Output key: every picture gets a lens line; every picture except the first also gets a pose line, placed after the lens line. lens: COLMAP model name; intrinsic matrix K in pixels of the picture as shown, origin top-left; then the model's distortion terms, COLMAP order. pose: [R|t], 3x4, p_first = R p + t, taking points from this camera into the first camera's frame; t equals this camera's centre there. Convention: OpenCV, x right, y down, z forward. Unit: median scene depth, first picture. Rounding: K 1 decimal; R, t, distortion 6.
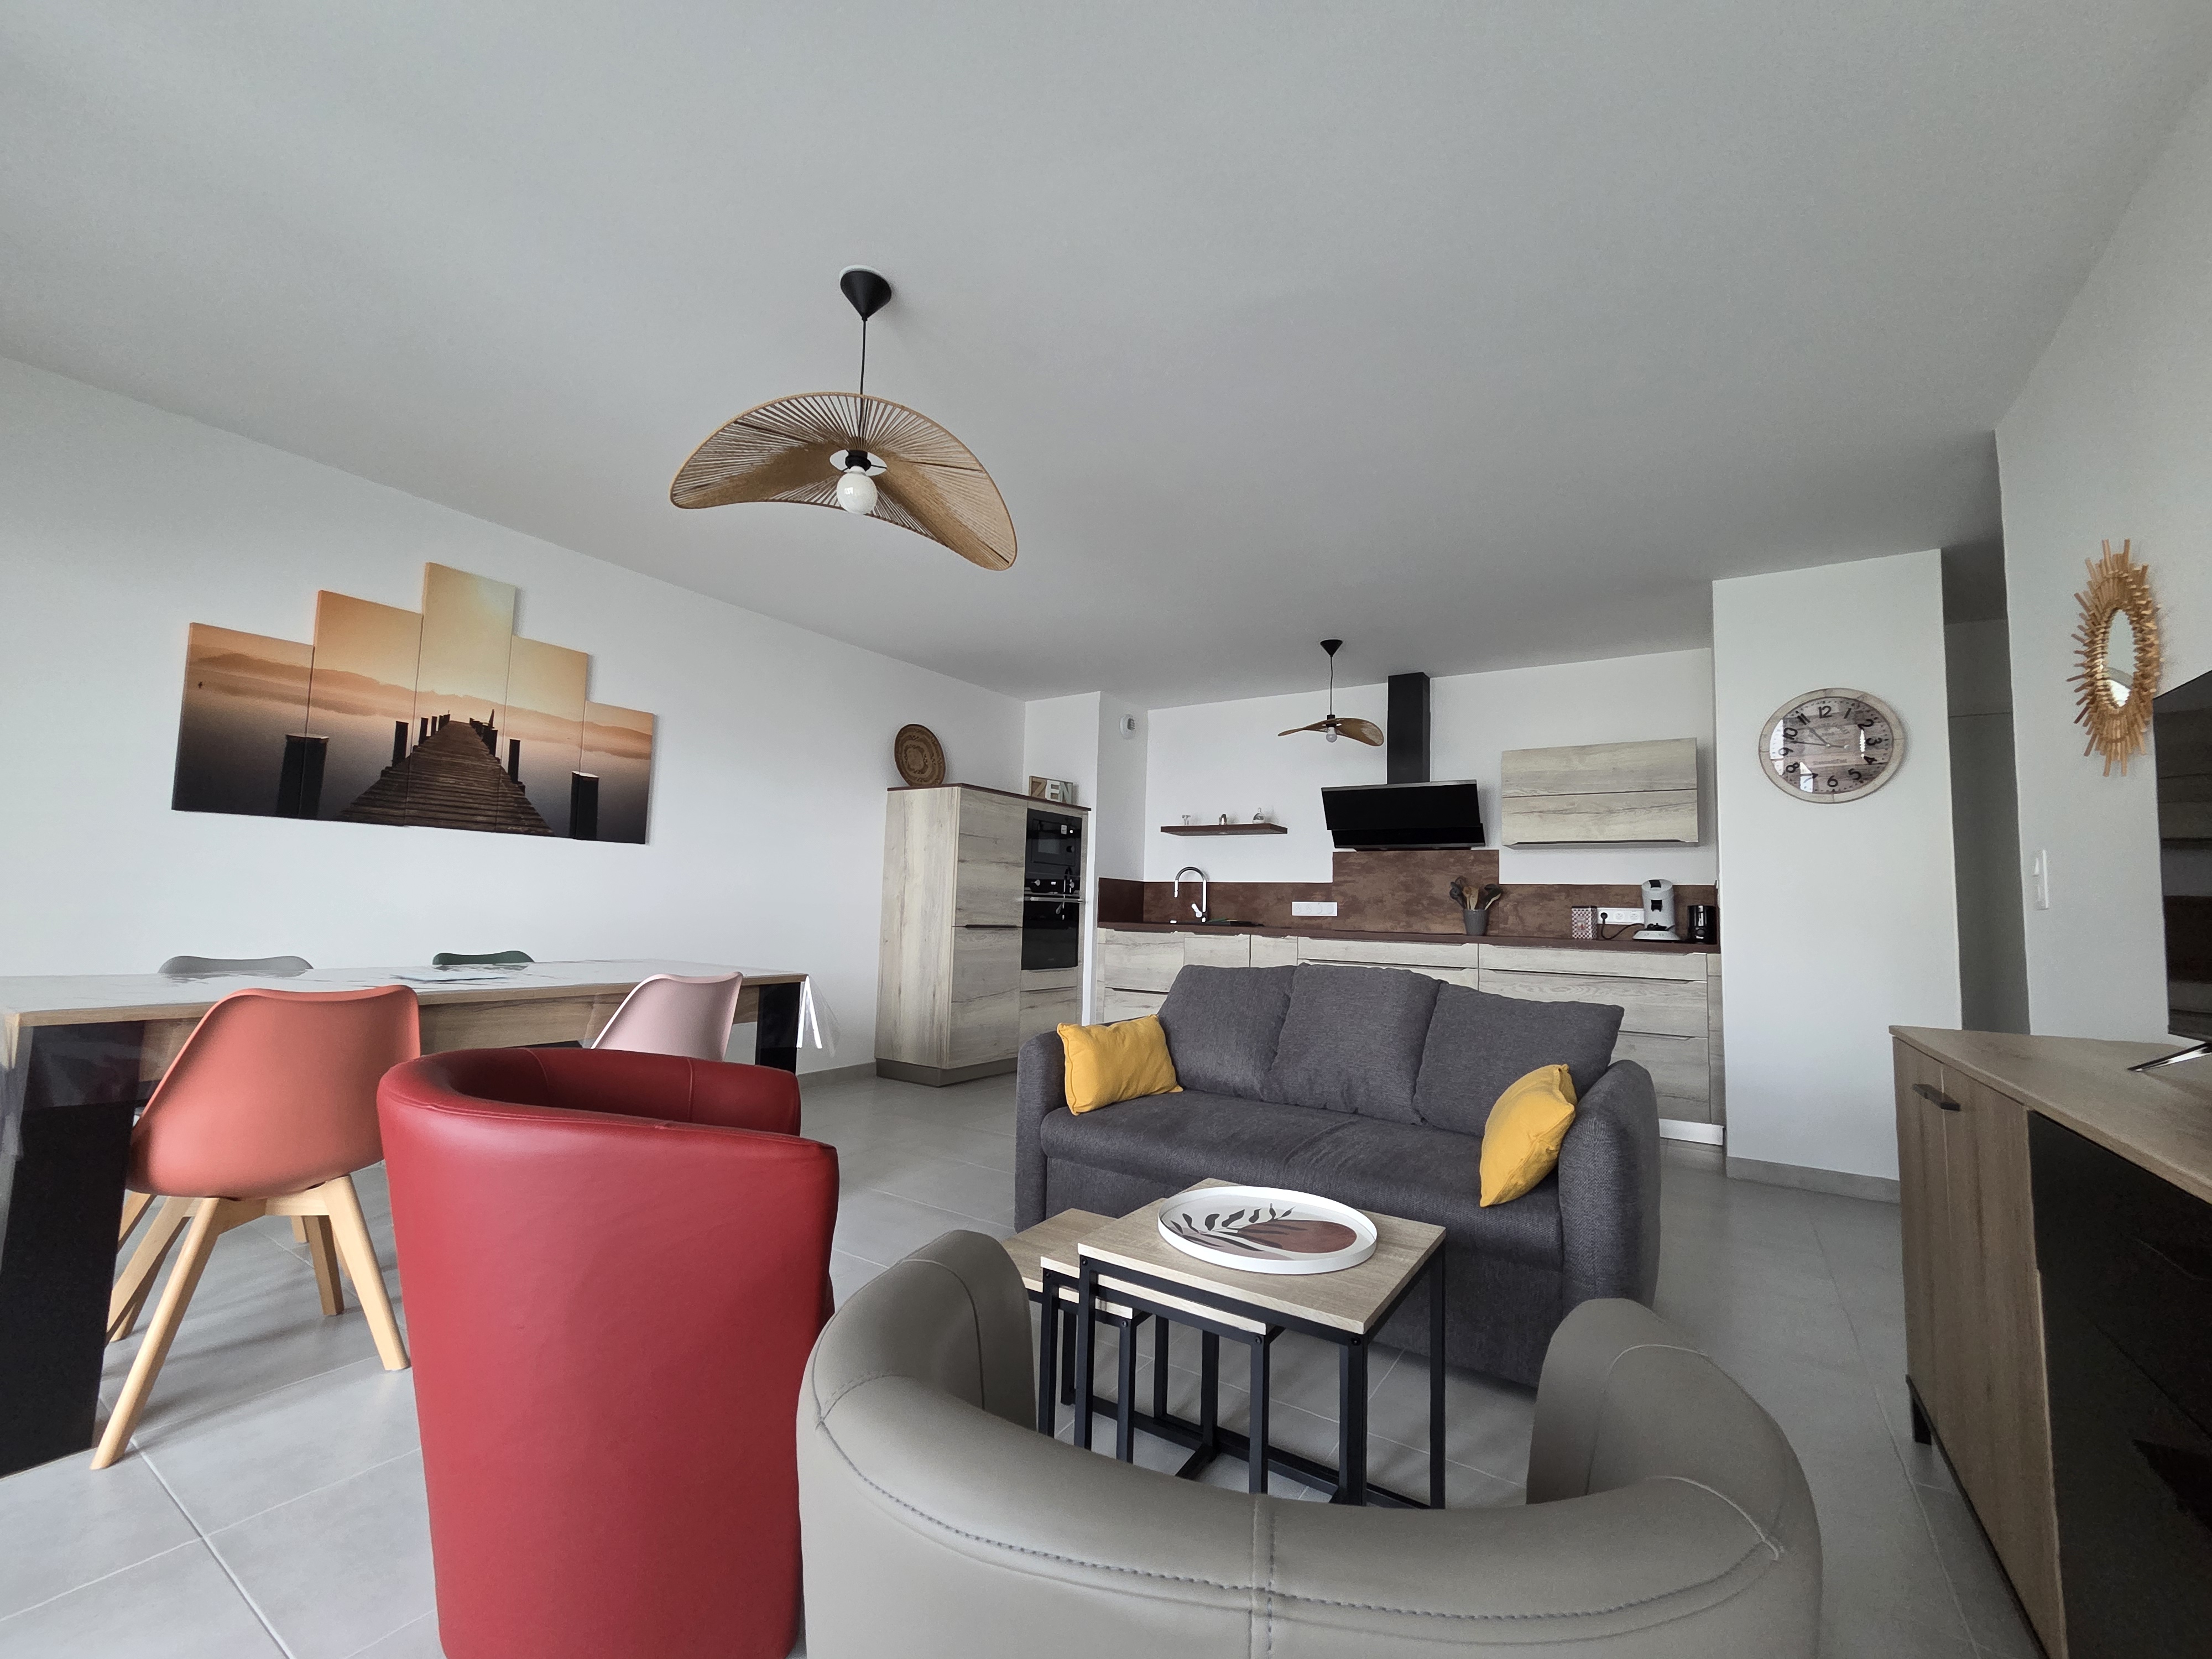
lens RADIAL K [[900.8, 0, 1112.7], [0, 900.8, 840.3], [0, 0, 1]] dist [0.002900, -0.000343]
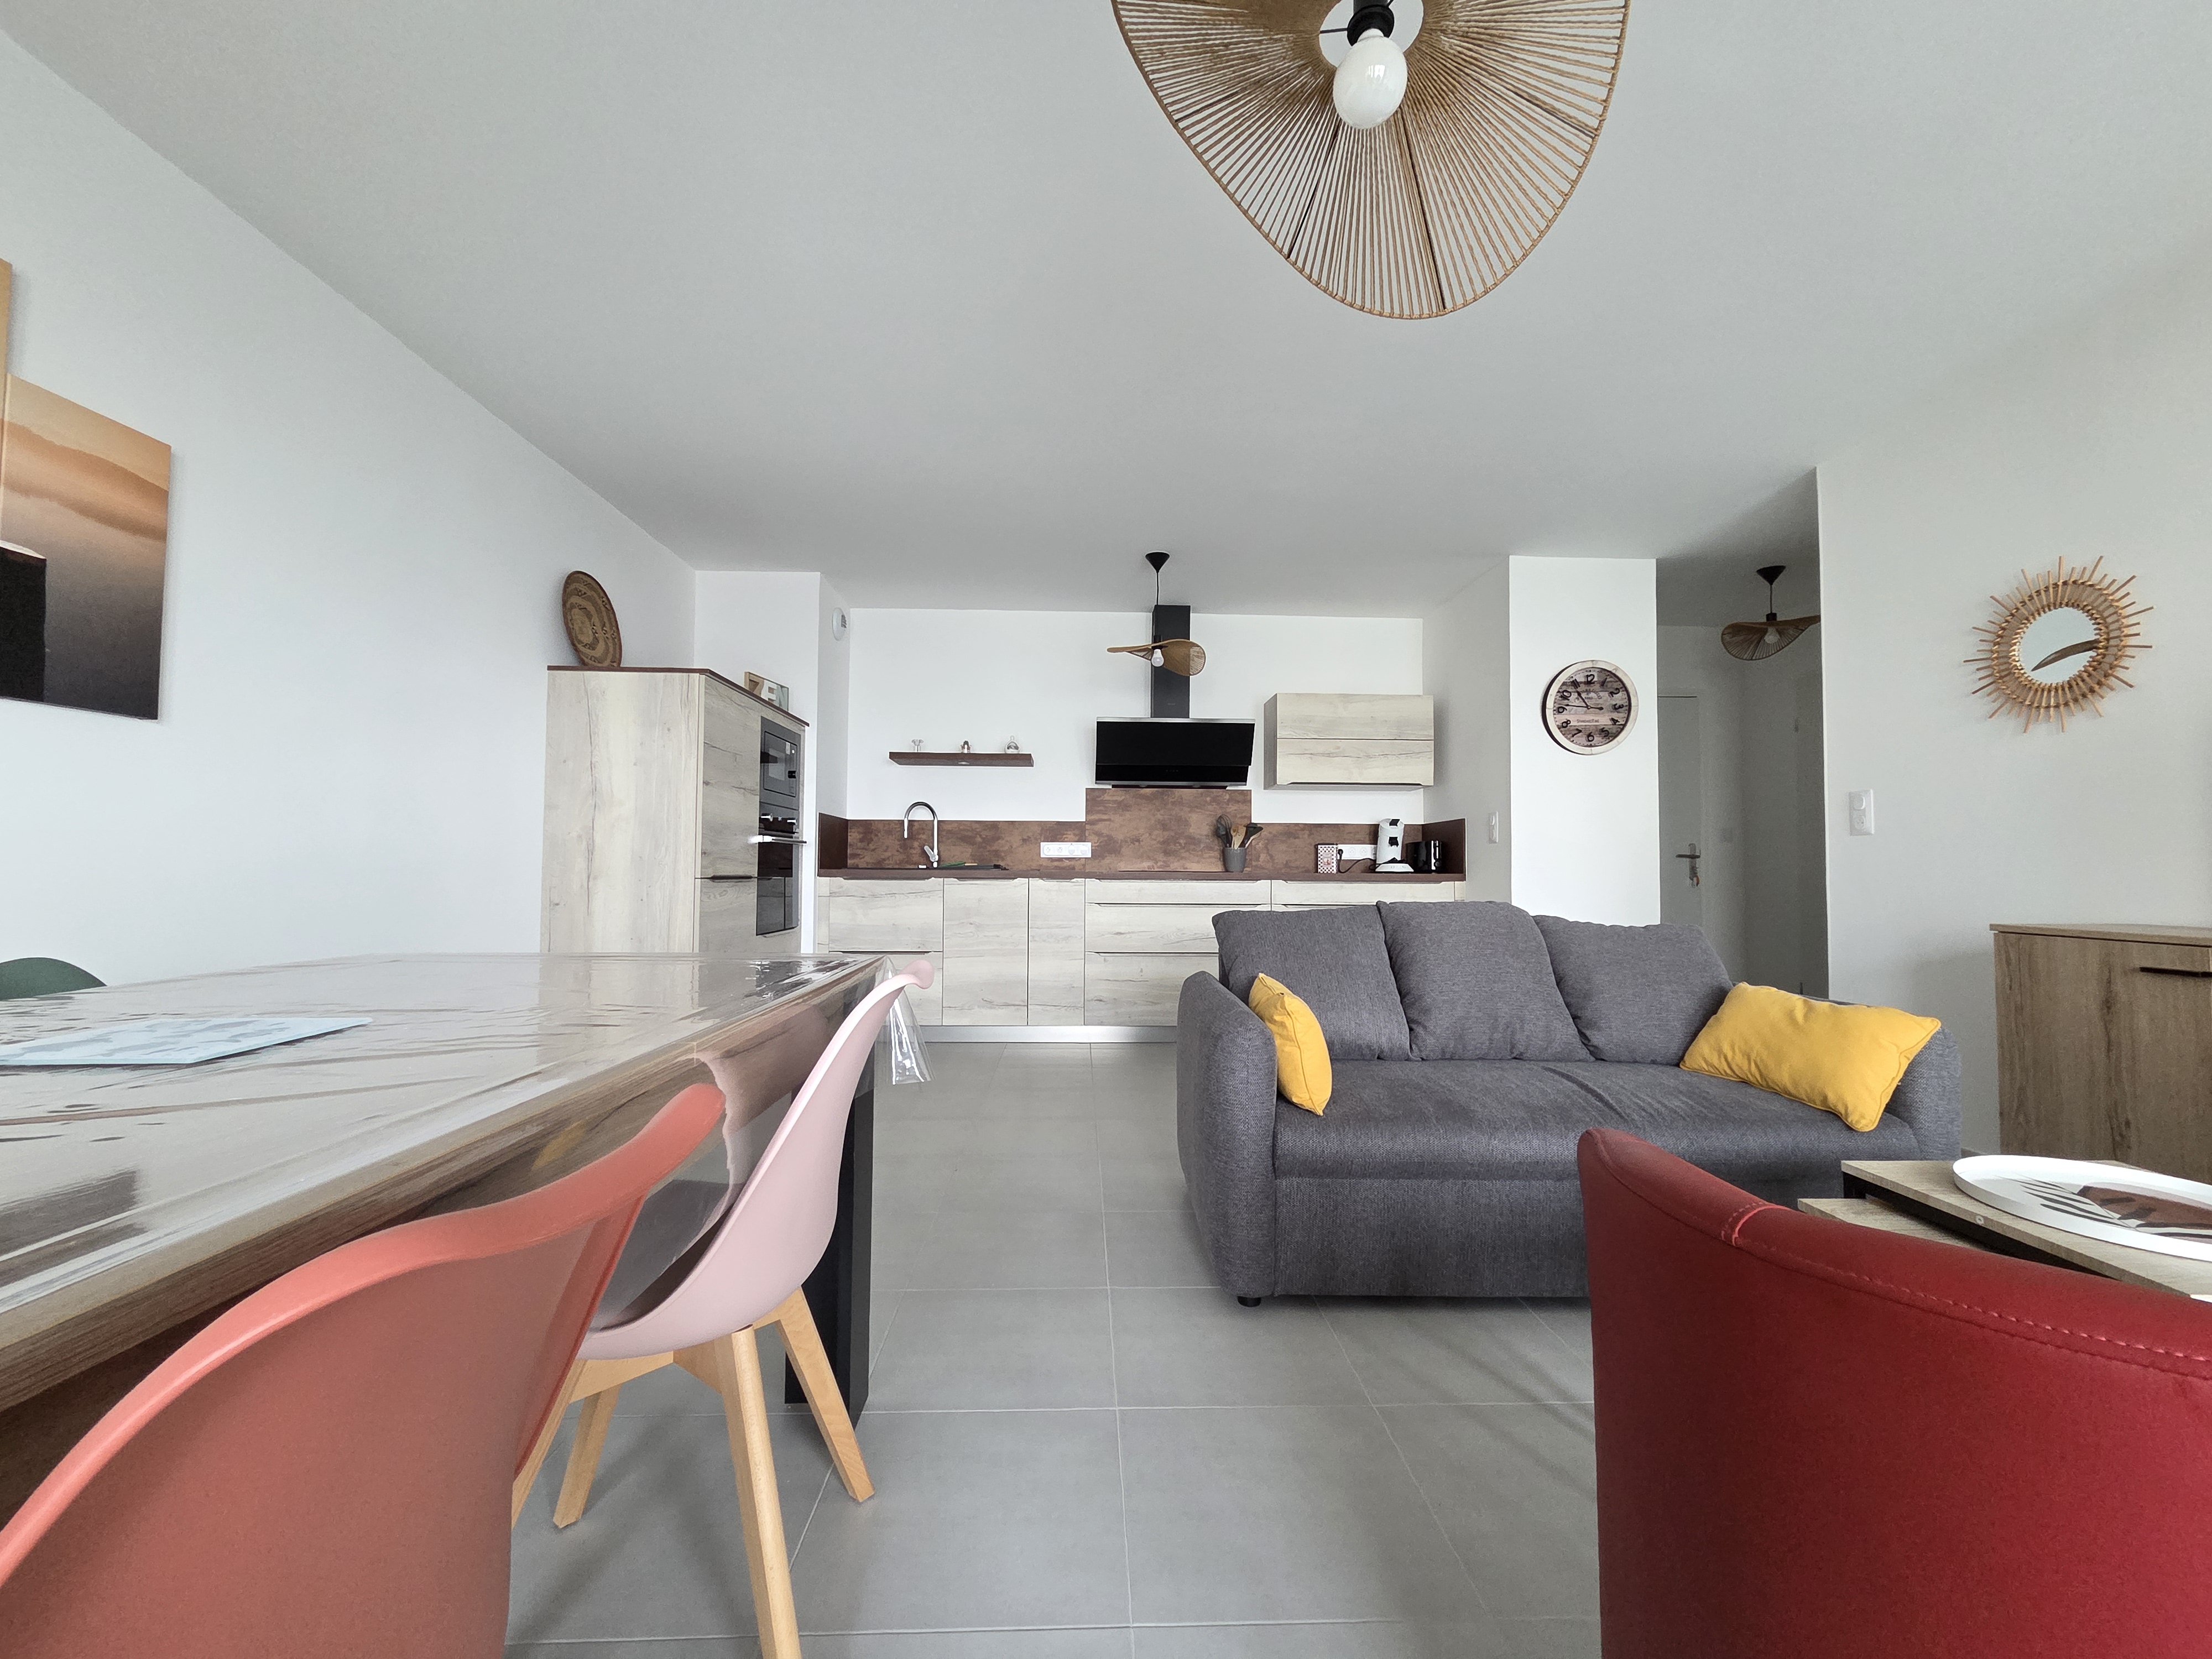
lens RADIAL K [[900.8, 0, 1112.7], [0, 900.8, 840.3], [0, 0, 1]] dist [0.002900, -0.000343]
pose [[0.817944, -0.003519, 0.575287, -0.293990], [-0.029003, 0.998458, 0.047344, 0.023908], [-0.574567, -0.055410, 0.816580, 0.244645]]
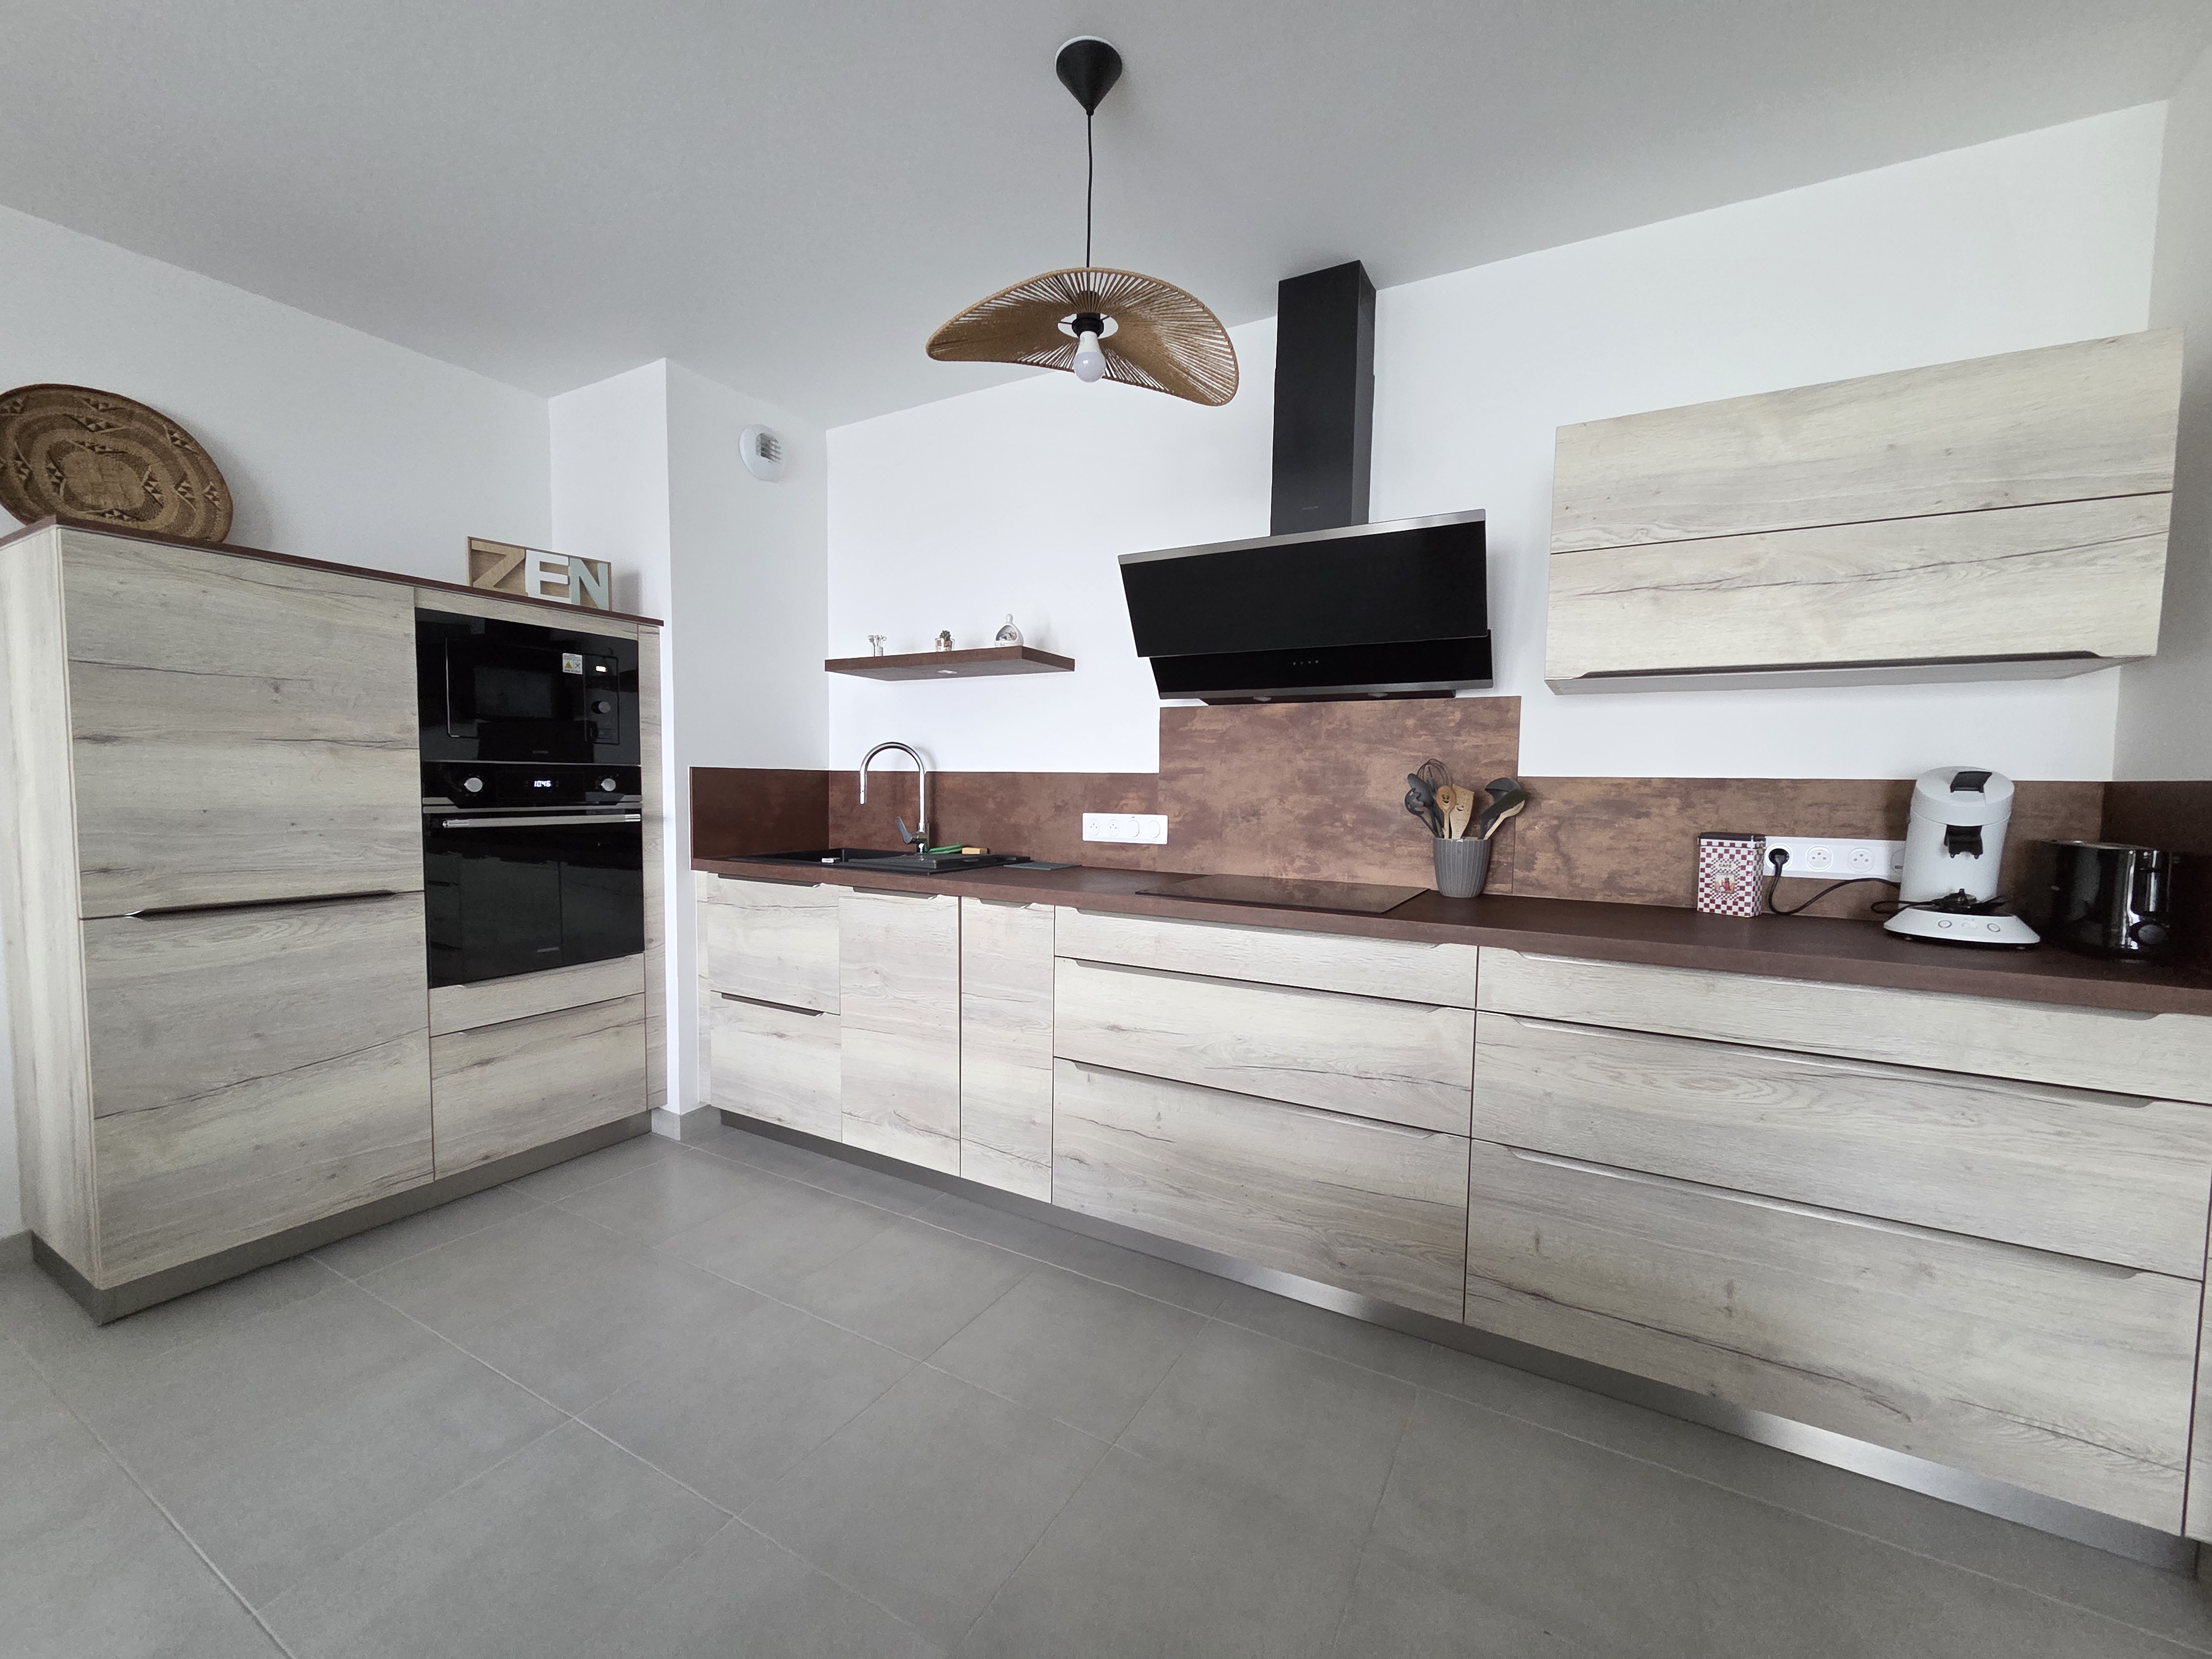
lens RADIAL K [[900.8, 0, 1112.7], [0, 900.8, 840.3], [0, 0, 1]] dist [0.002900, -0.000343]
pose [[0.998074, -0.018473, 0.059226, 0.208187], [0.009625, 0.989190, 0.146324, 0.013488], [-0.061289, -0.145472, 0.987462, 0.578466]]
